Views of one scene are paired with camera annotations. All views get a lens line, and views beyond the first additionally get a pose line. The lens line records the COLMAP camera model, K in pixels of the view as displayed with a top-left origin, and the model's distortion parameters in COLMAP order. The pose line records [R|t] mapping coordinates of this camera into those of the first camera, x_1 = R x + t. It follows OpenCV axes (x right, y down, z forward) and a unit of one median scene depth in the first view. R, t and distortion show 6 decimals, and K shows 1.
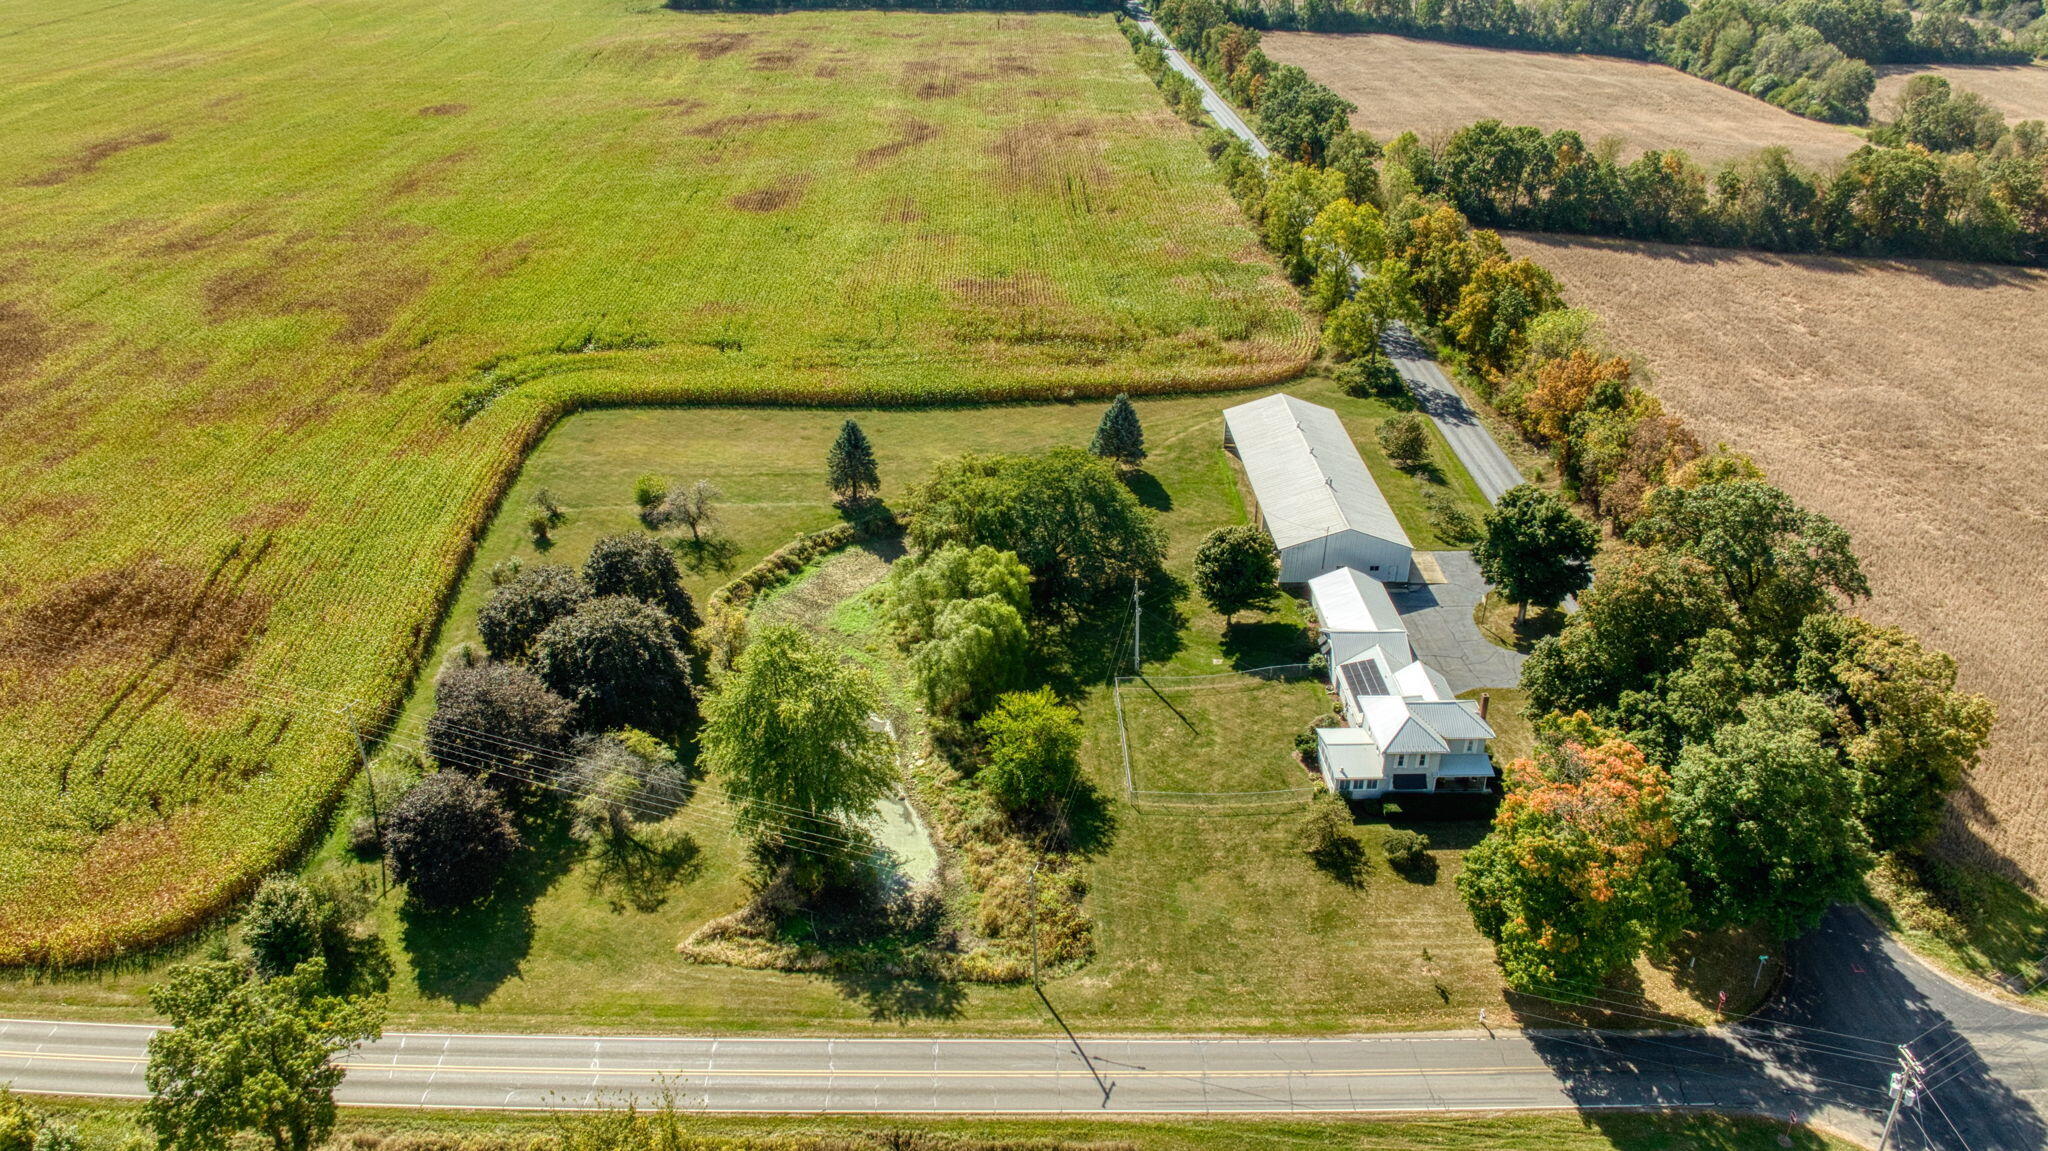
lens RADIAL K [[1472.1, 0, 1024.0], [0, 1472.1, 575.5], [0, 0, 1]] dist [0.004776, 0.000270]
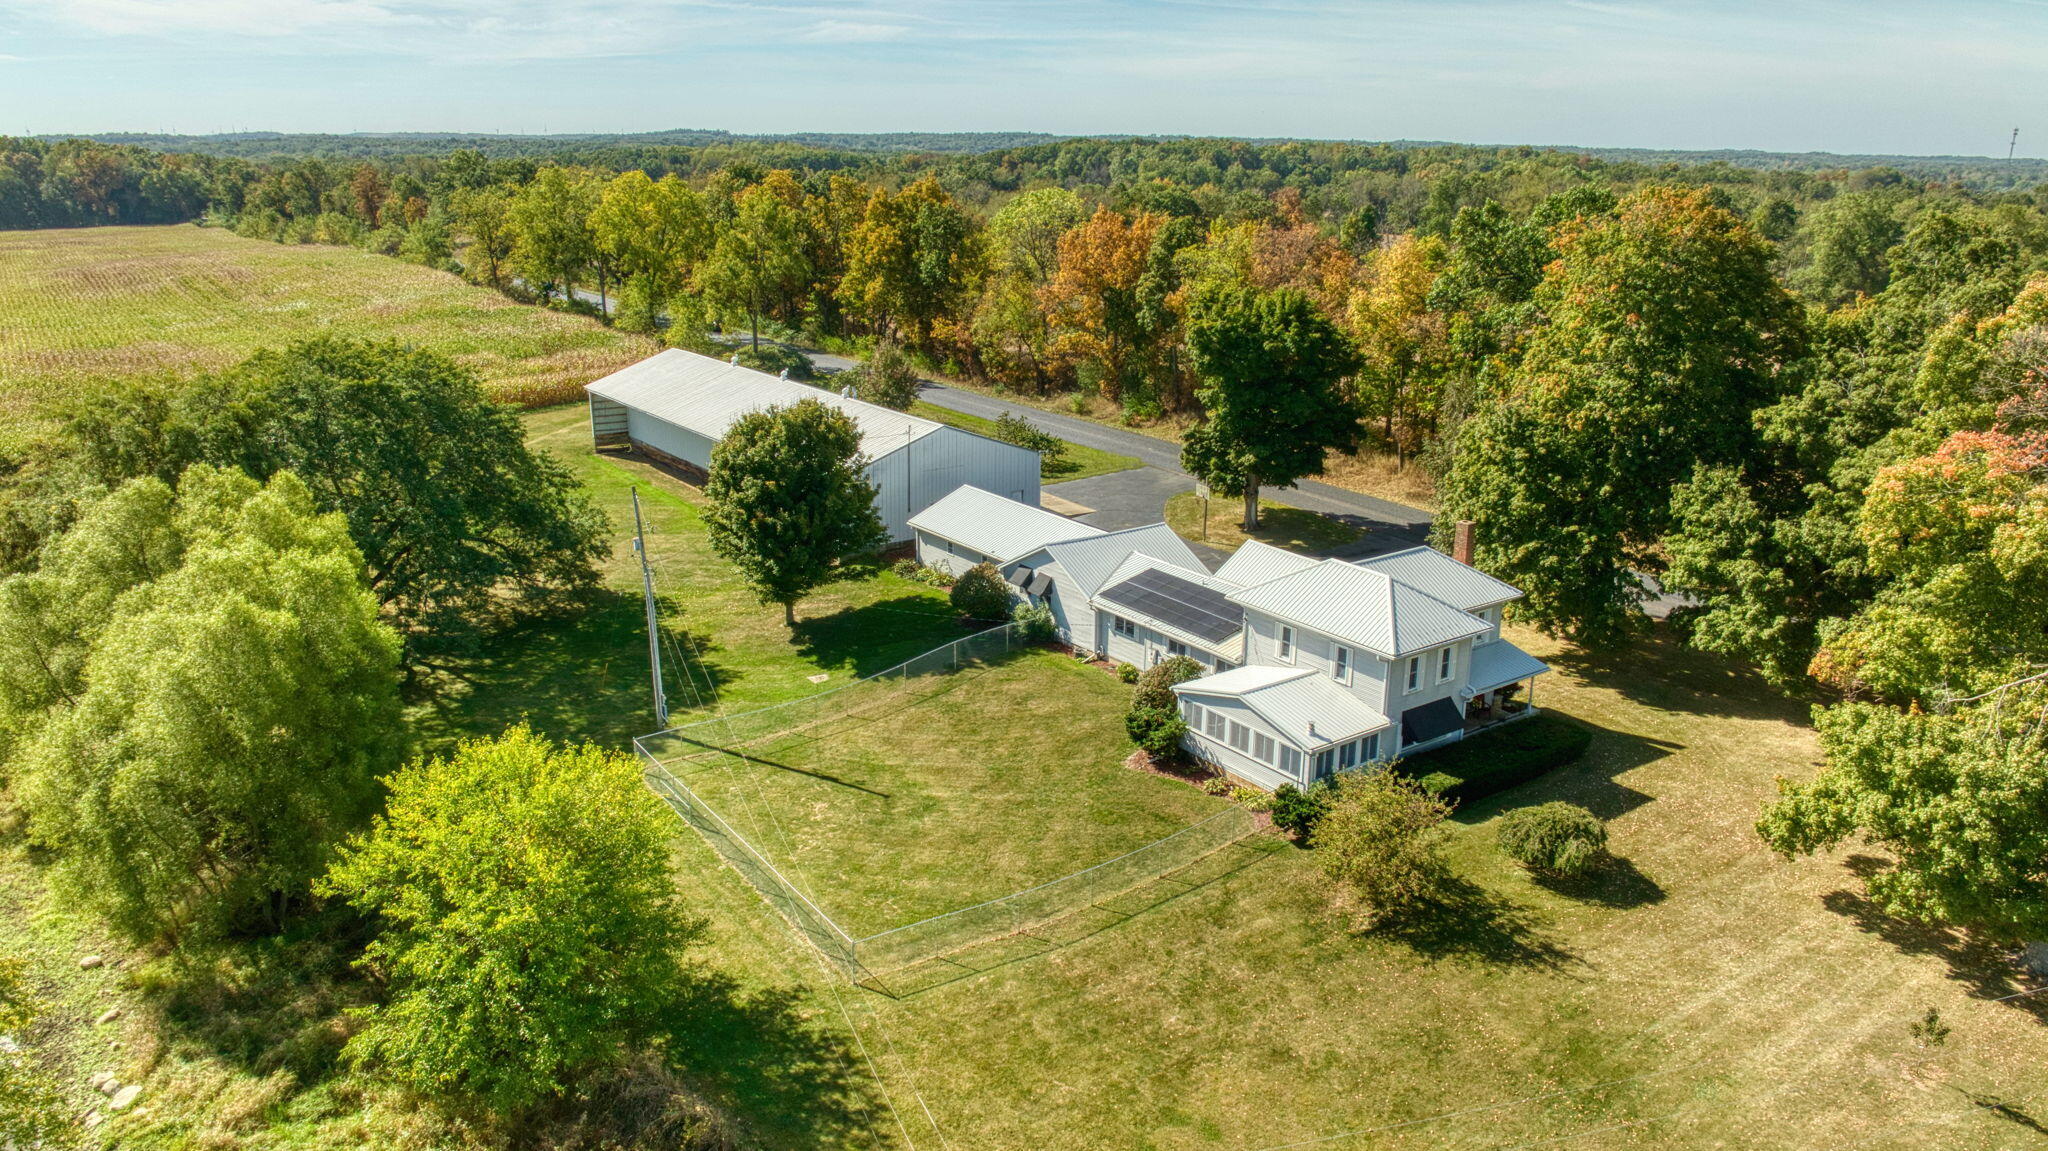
lens RADIAL K [[1472.1, 0, 1024.0], [0, 1472.1, 575.5], [0, 0, 1]] dist [0.004776, 0.000270]
pose [[0.831390, -0.166941, 0.530020, -0.060030], [0.269826, 0.955095, -0.122421, 0.114415], [-0.485783, 0.244793, 0.839102, 0.651760]]
